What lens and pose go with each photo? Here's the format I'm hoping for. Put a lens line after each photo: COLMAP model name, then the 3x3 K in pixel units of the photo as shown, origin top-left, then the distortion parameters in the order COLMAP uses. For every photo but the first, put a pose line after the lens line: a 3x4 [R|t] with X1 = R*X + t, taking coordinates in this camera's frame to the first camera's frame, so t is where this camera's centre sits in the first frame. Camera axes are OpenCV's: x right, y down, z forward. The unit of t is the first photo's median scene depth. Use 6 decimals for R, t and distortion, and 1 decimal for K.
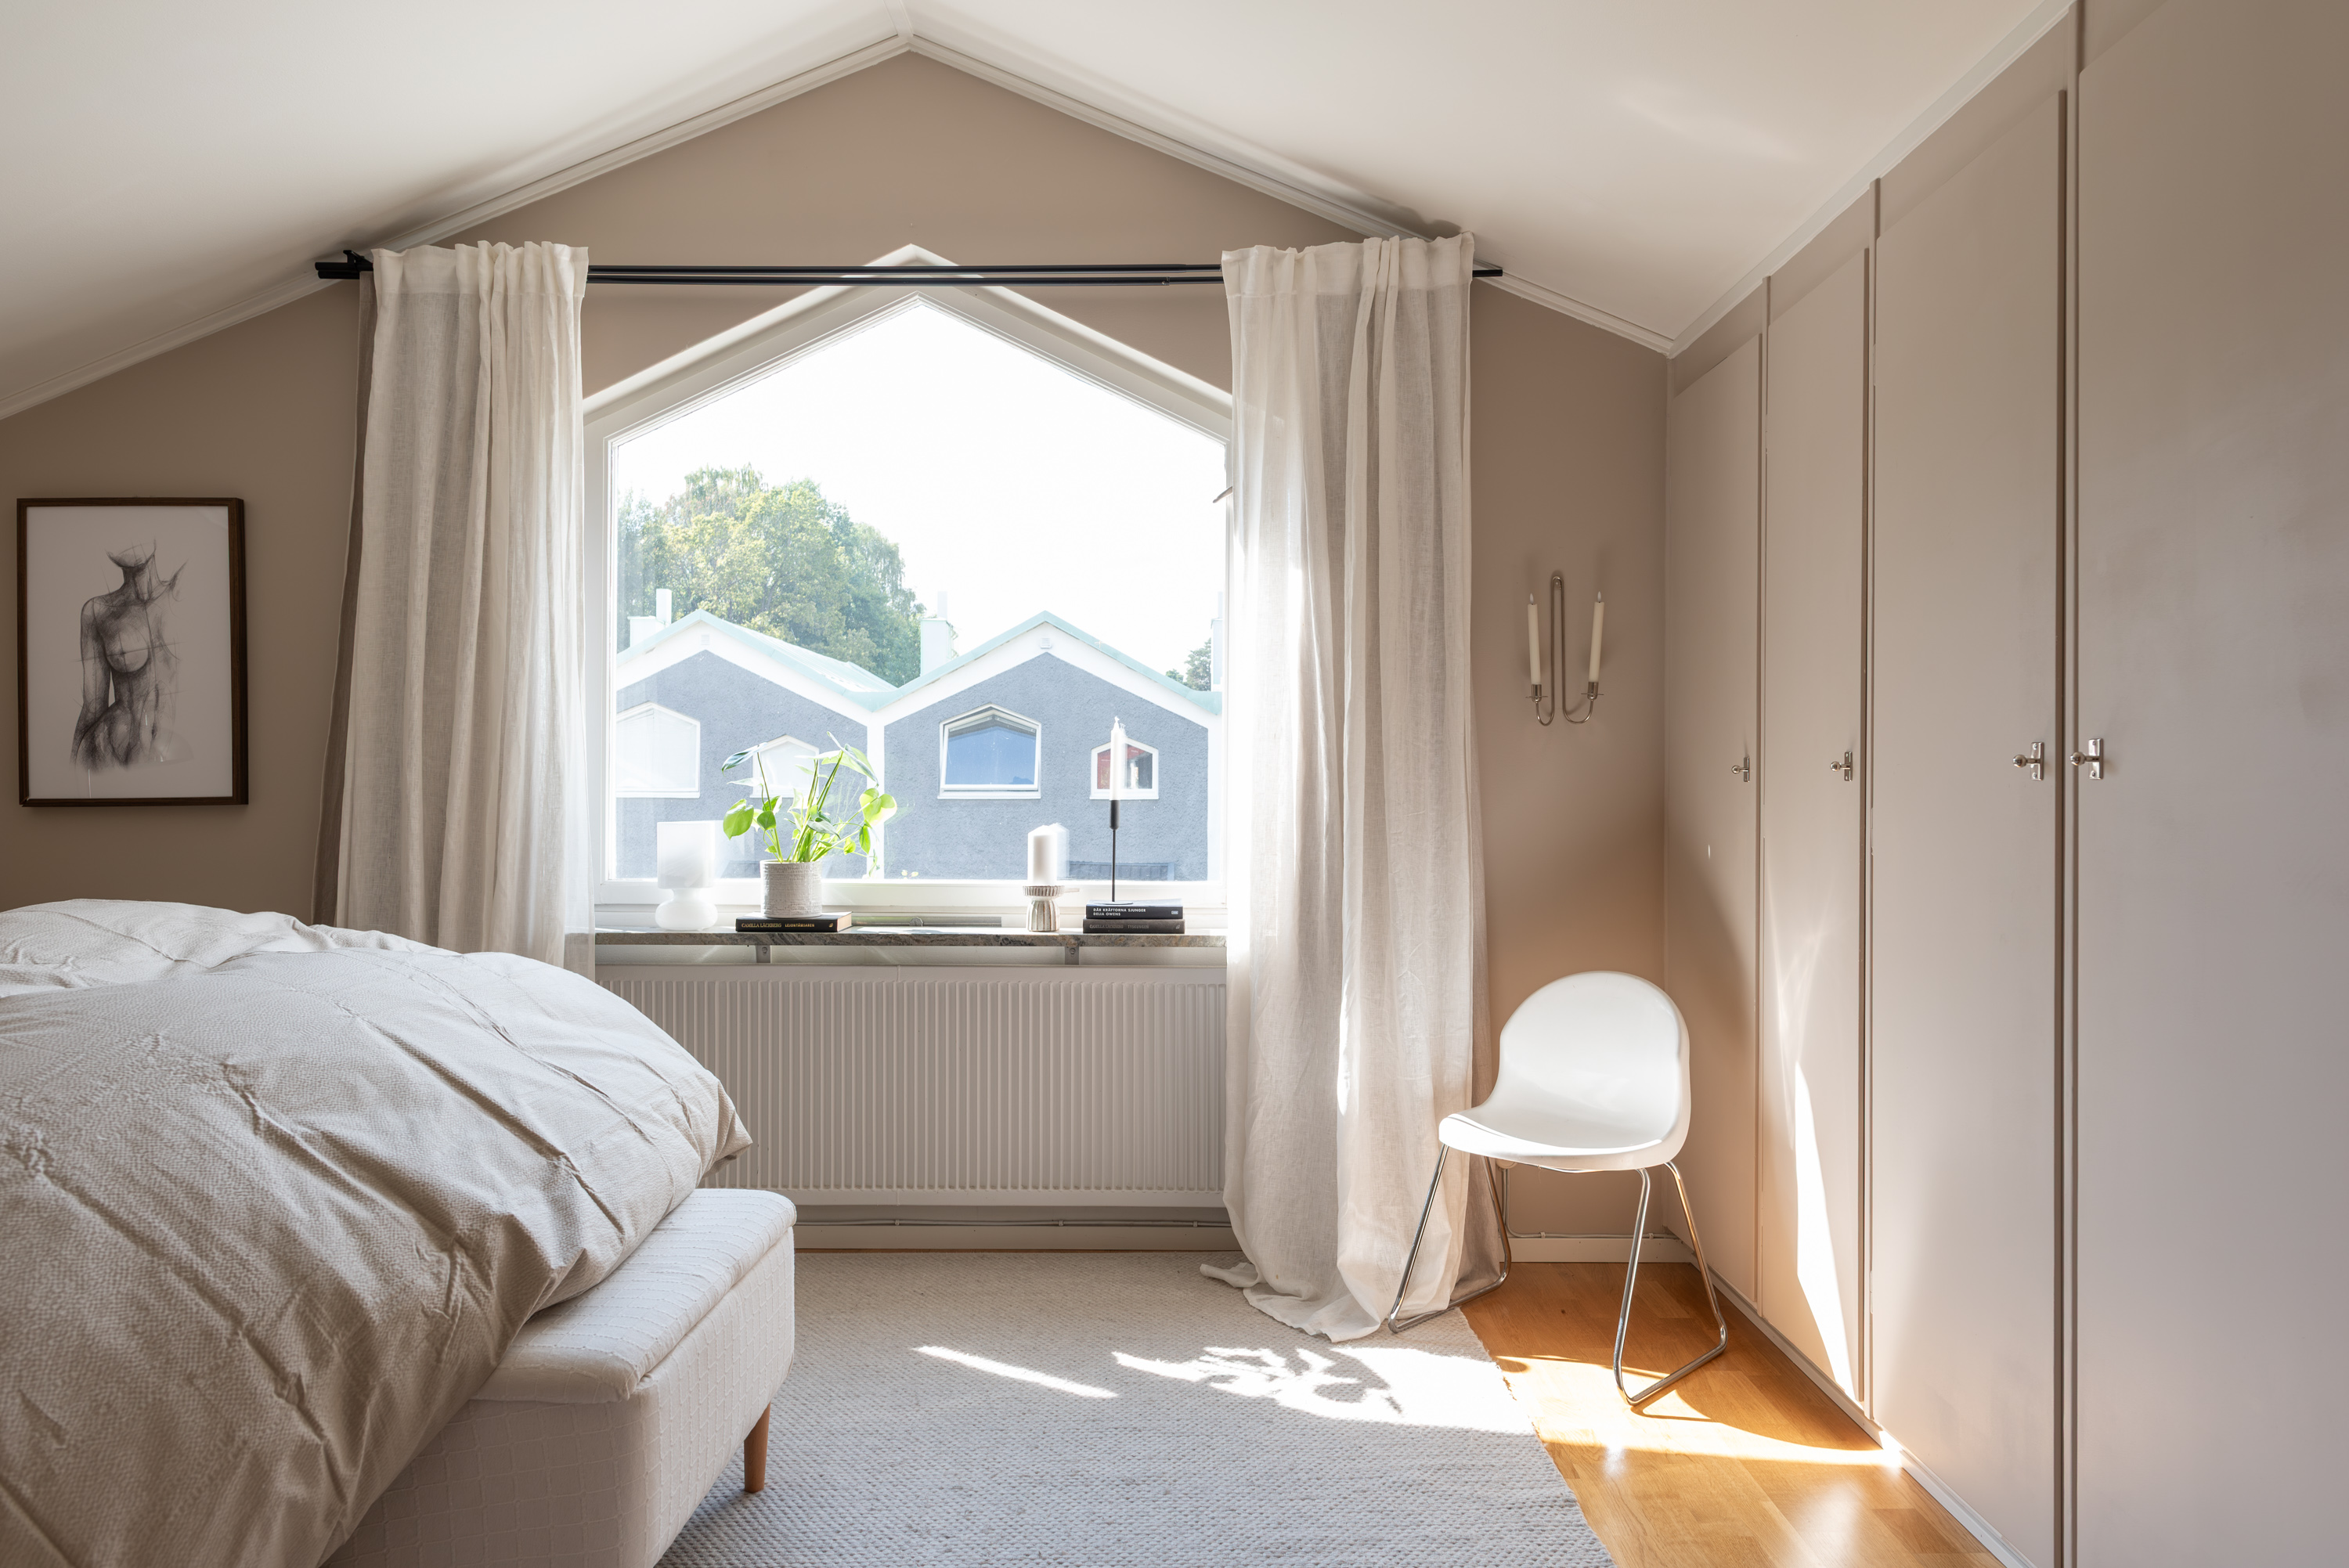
lens RADIAL K [[1591.7, 0, 1176.5], [0, 1591.7, 782.6], [0, 0, 1]] dist [-0.001072, -0.000008]
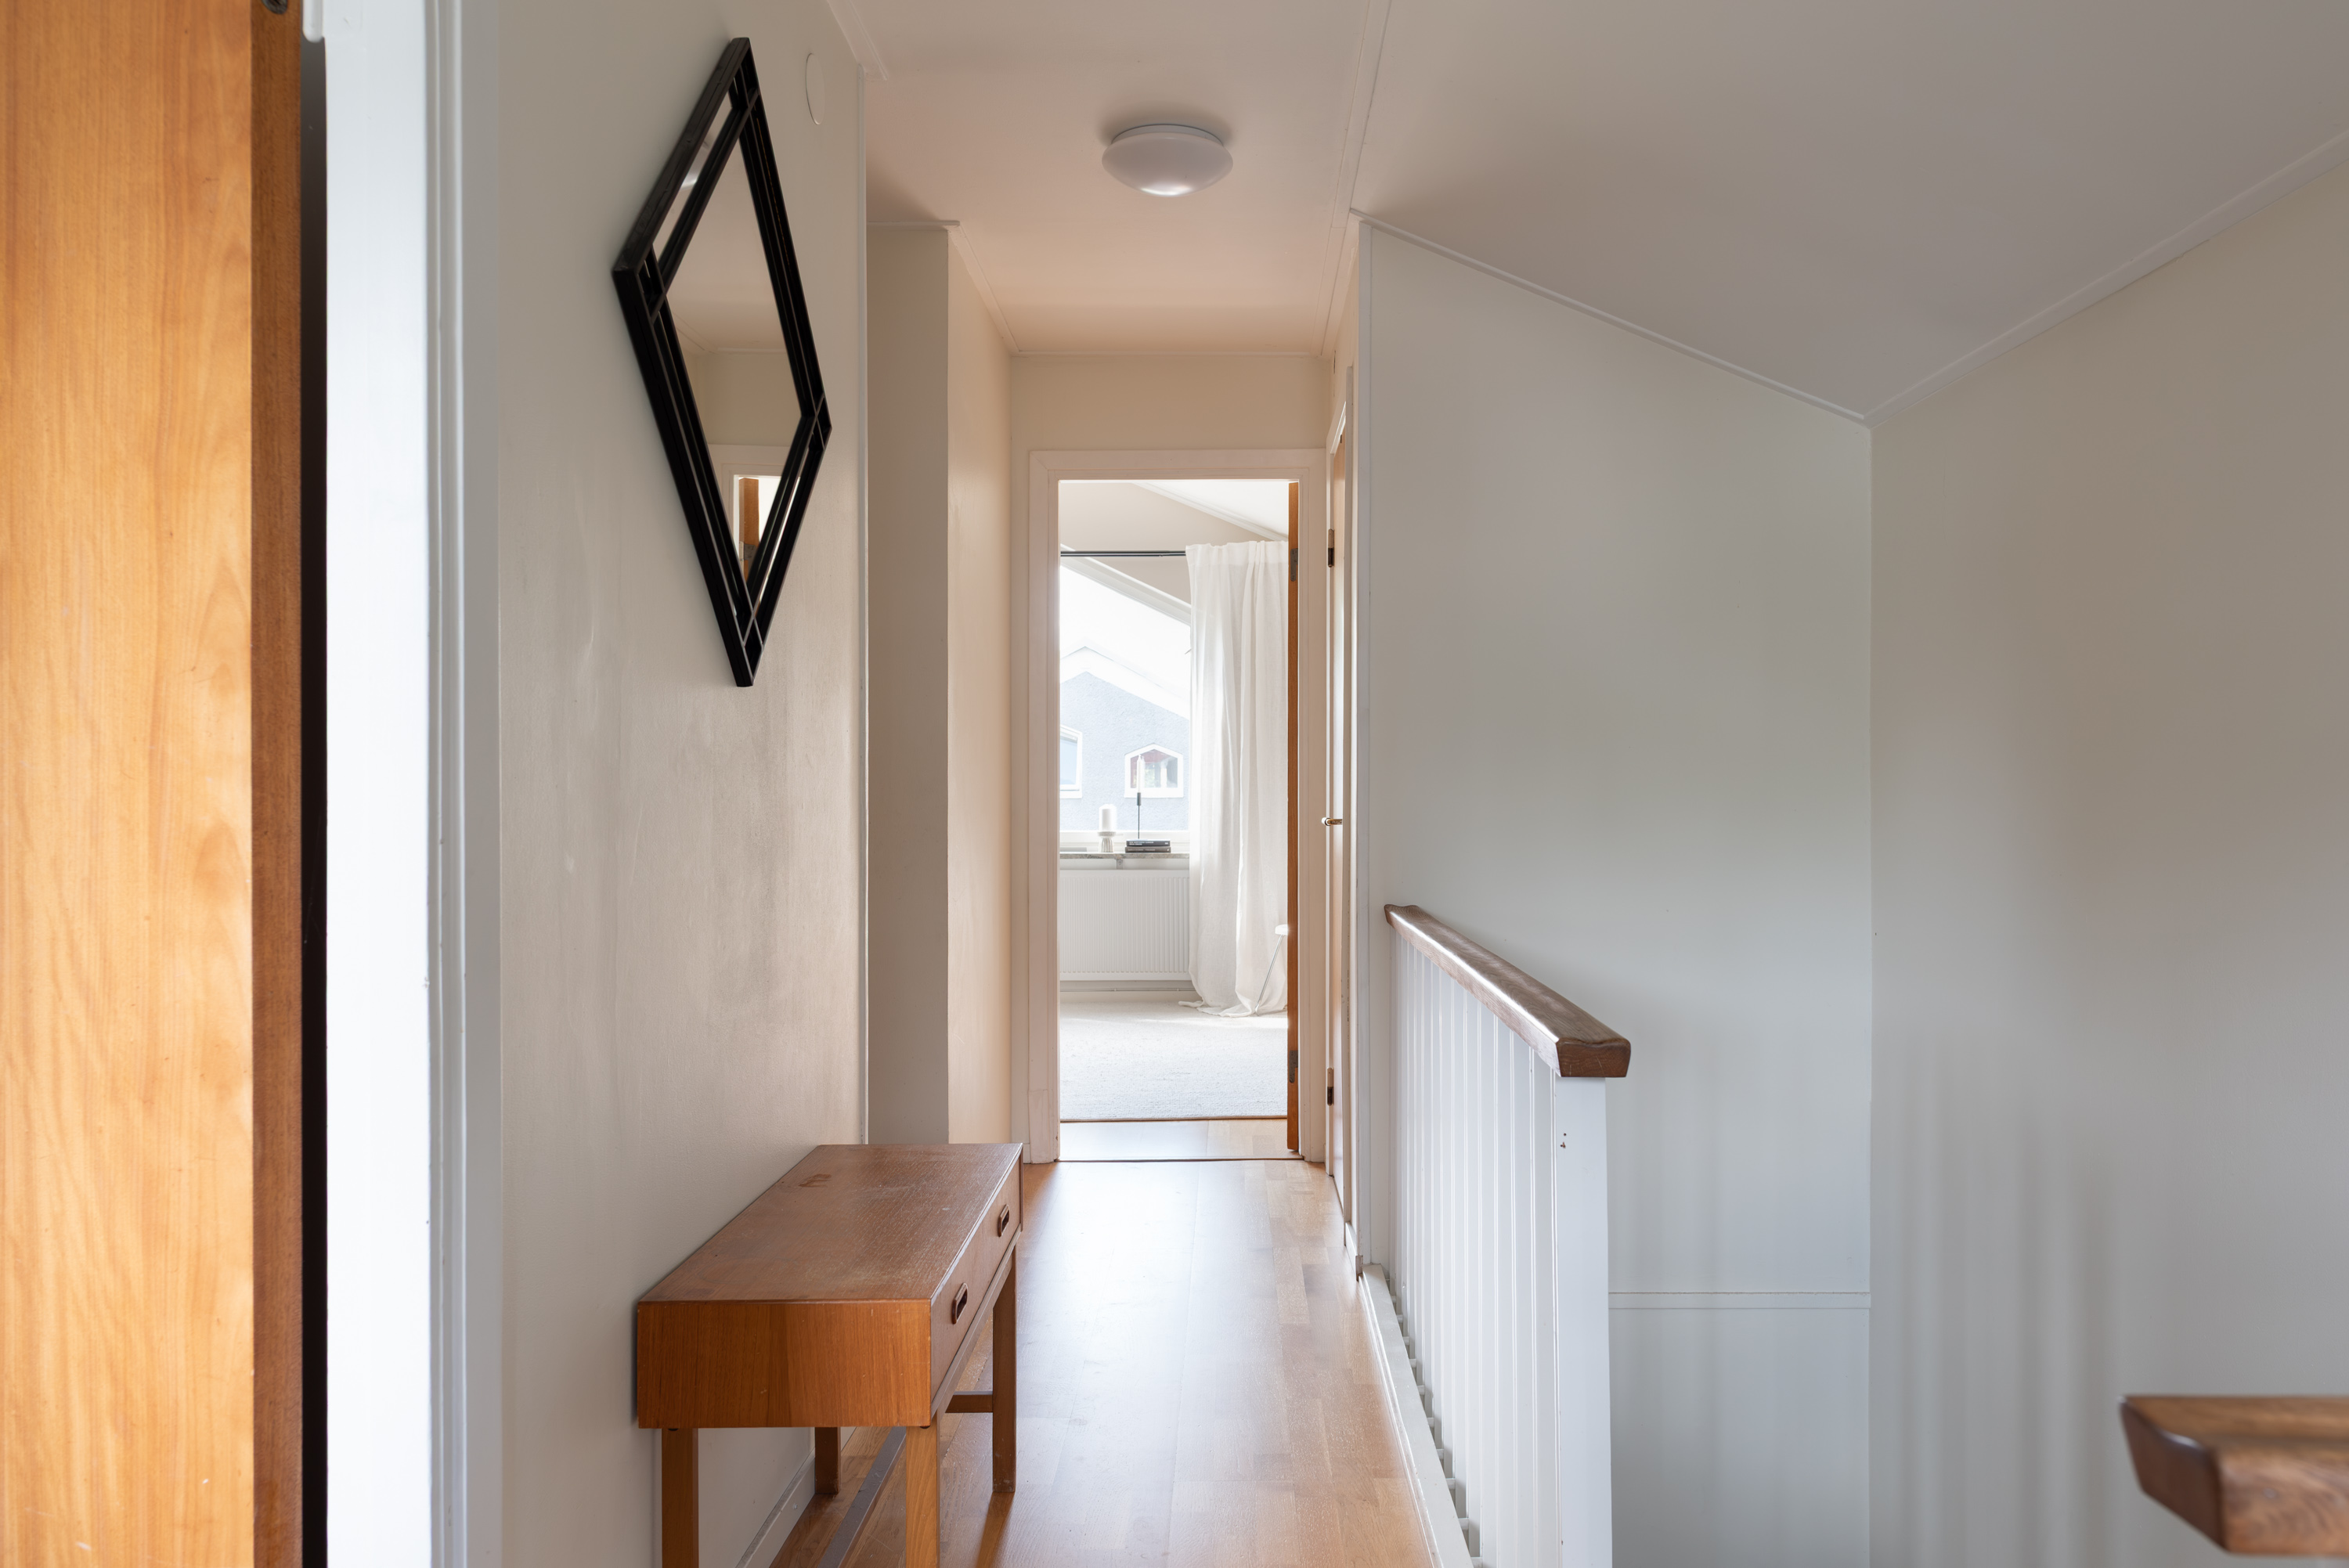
lens RADIAL K [[1771.6, 0, 1174.5], [0, 1771.6, 785.2], [0, 0, 1]] dist [-0.004115, -0.000243]
pose [[0.999682, -0.005925, -0.024505, 0.070782], [0.005980, 0.999980, 0.002154, -0.004000], [0.024491, -0.002300, 0.999697, -1.454319]]
